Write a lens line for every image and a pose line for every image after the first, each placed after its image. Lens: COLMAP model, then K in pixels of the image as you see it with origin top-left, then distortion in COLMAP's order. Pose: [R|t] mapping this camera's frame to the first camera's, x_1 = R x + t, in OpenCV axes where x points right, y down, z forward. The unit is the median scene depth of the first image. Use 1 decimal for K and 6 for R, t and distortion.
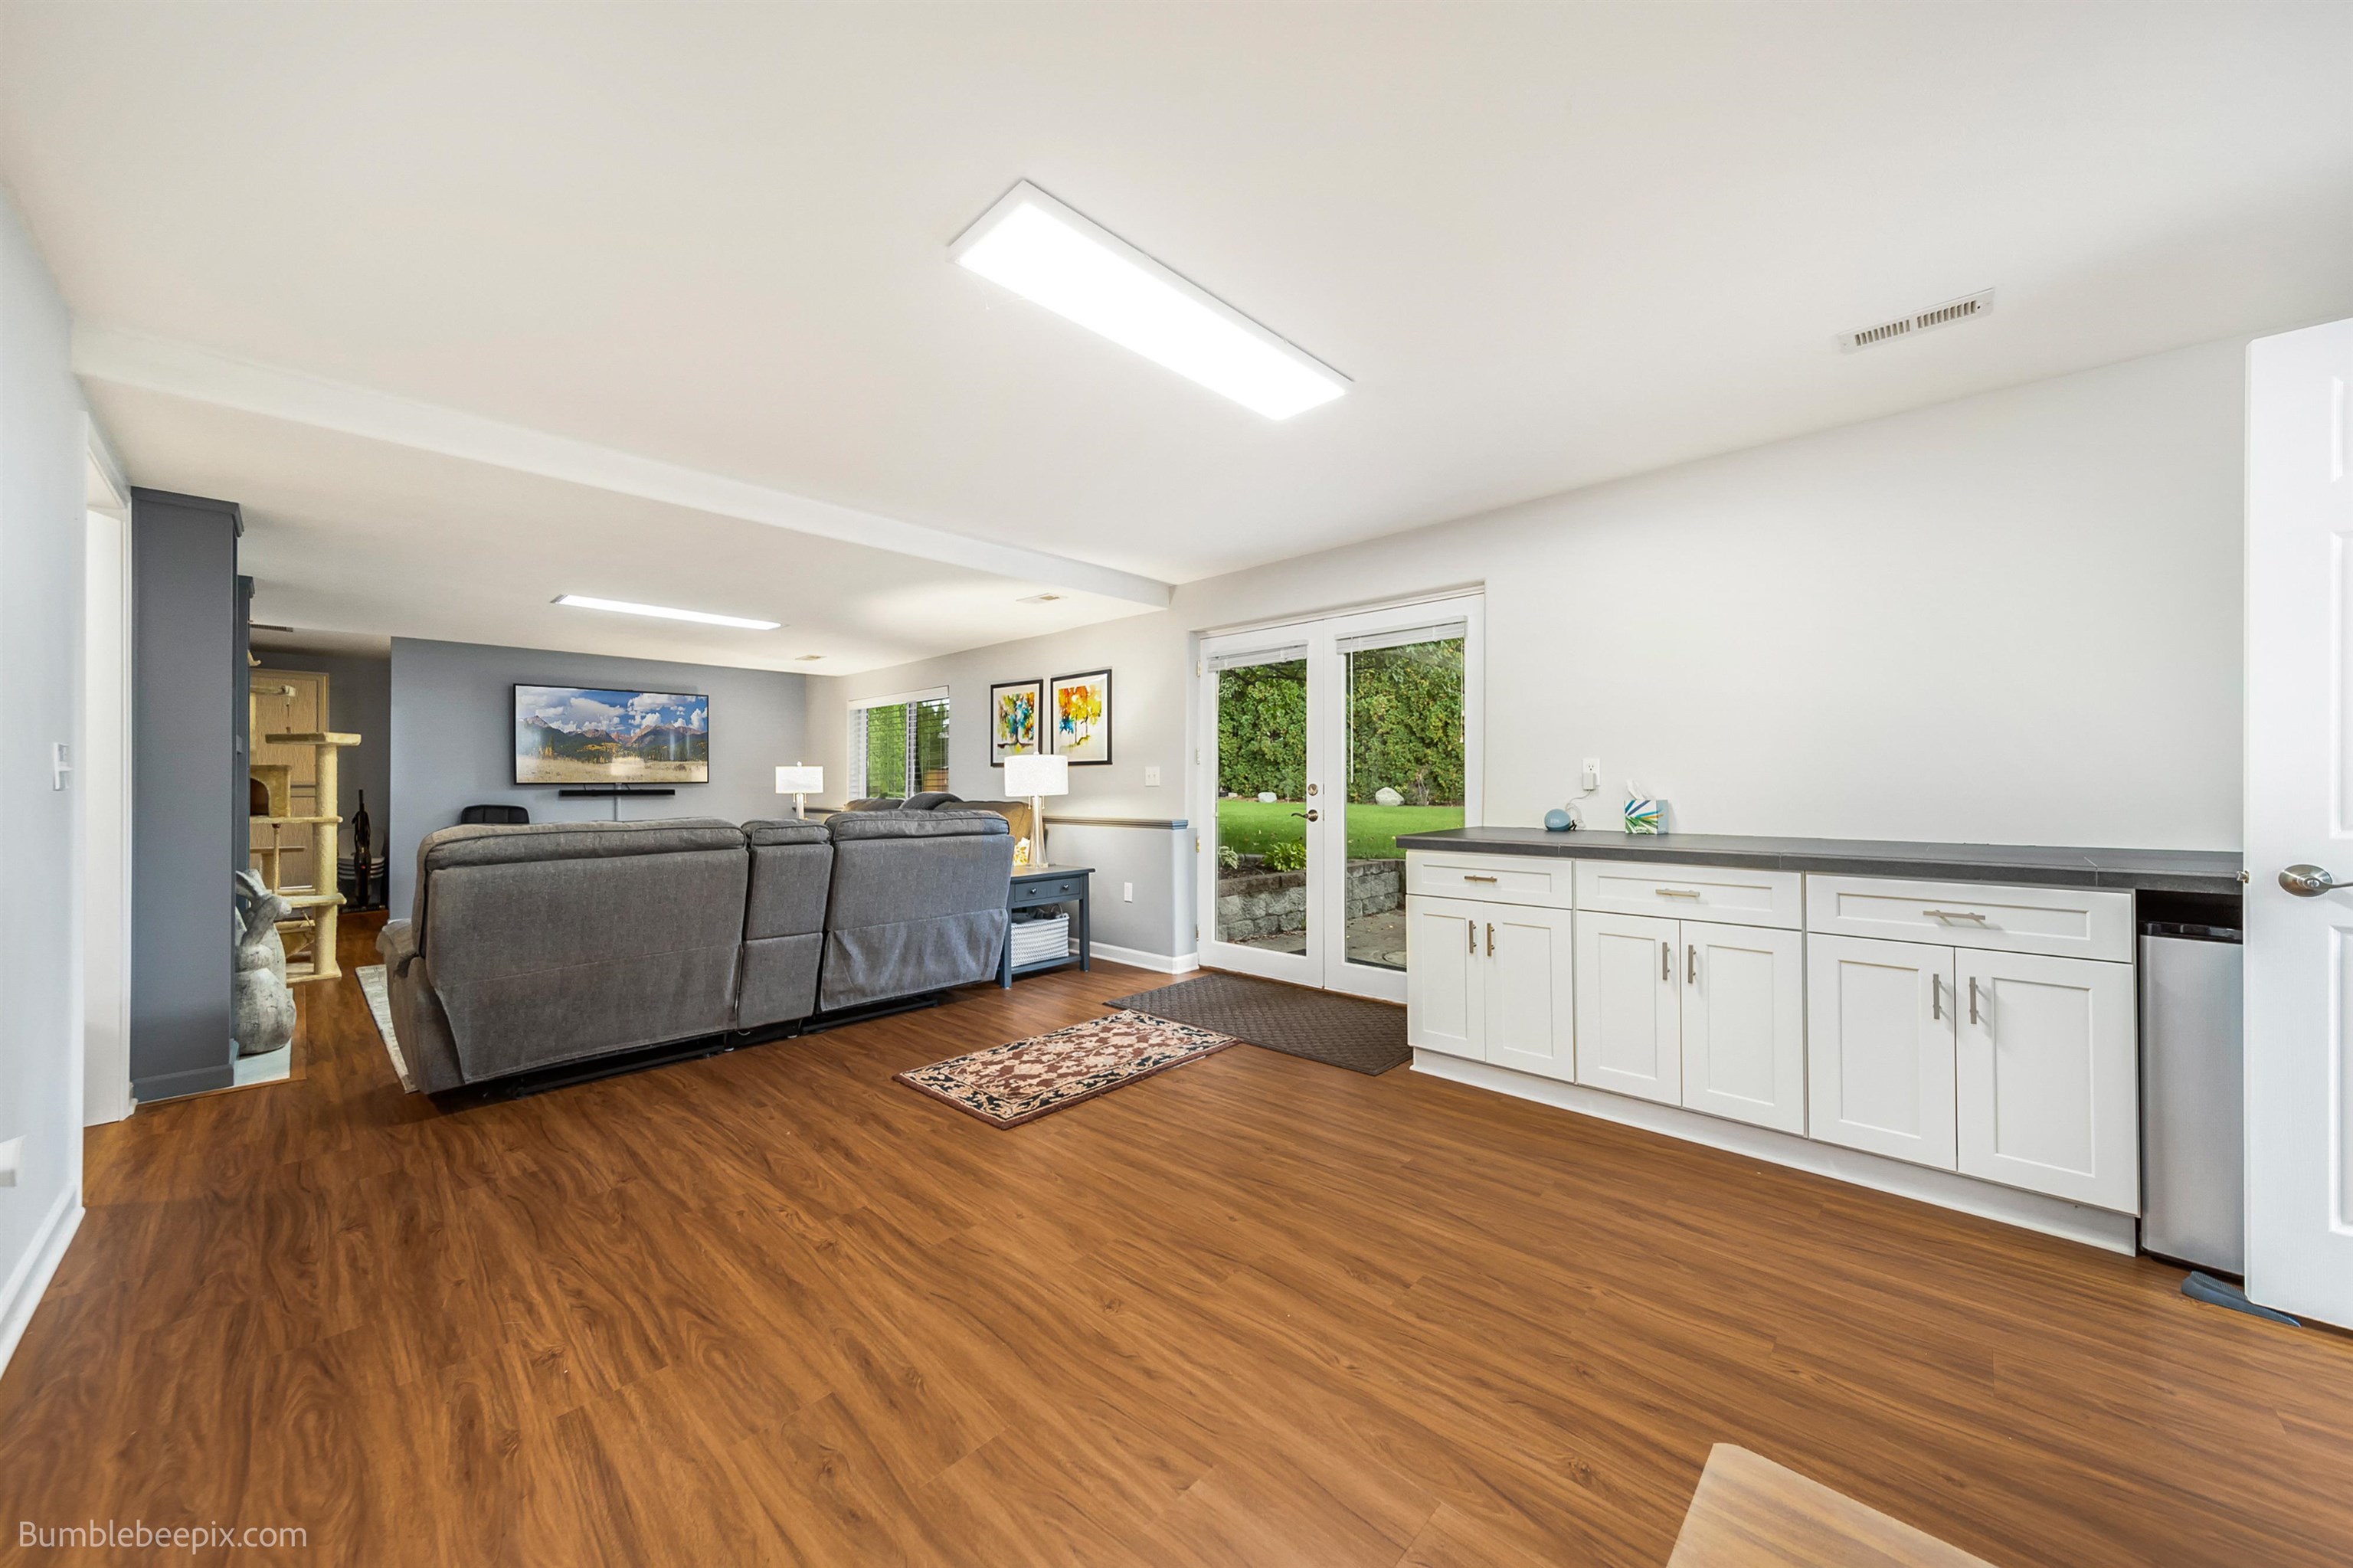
lens RADIAL K [[853.5, 0, 1176.6], [0, 853.5, 768.8], [0, 0, 1]] dist [0.001661, -0.000250]
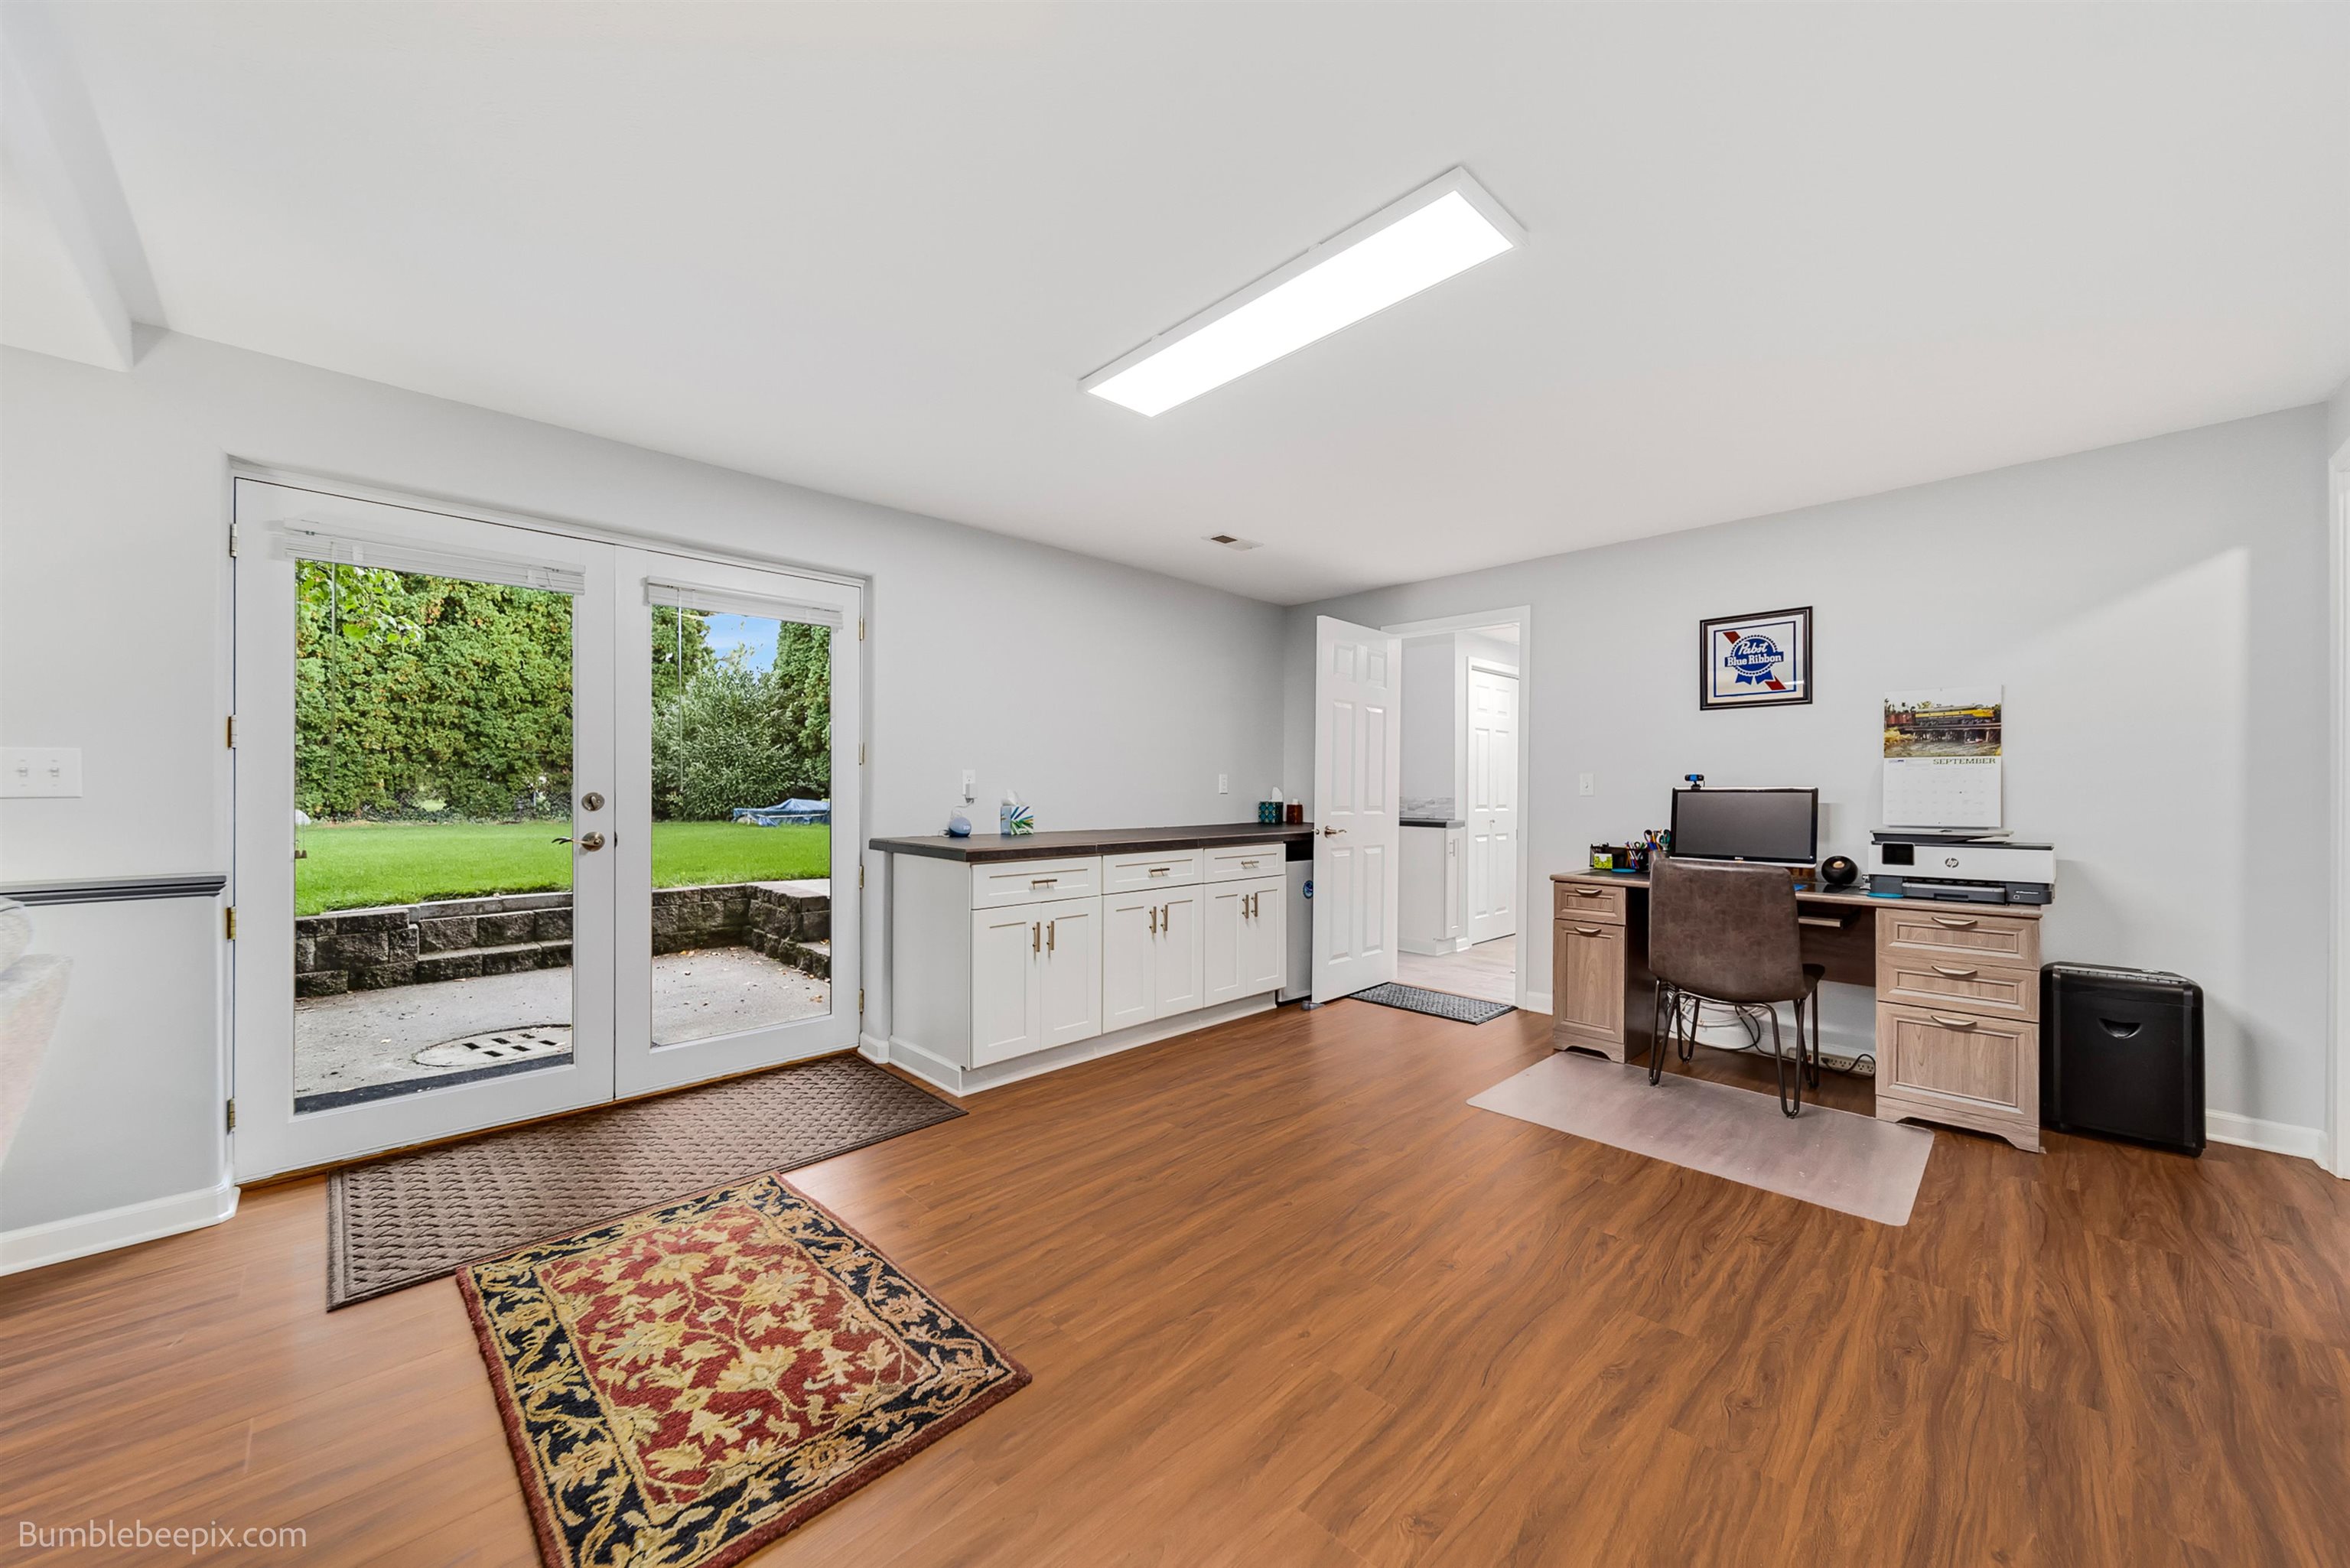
lens RADIAL K [[852.3, 0, 1182.7], [0, 852.3, 793.2], [0, 0, 1]] dist [0.001661, -0.000250]
pose [[0.010796, 0.000347, 0.999942, -0.709014], [-0.018984, 0.999820, -0.000142, 0.013118], [-0.999762, -0.018981, 0.010800, 0.802394]]
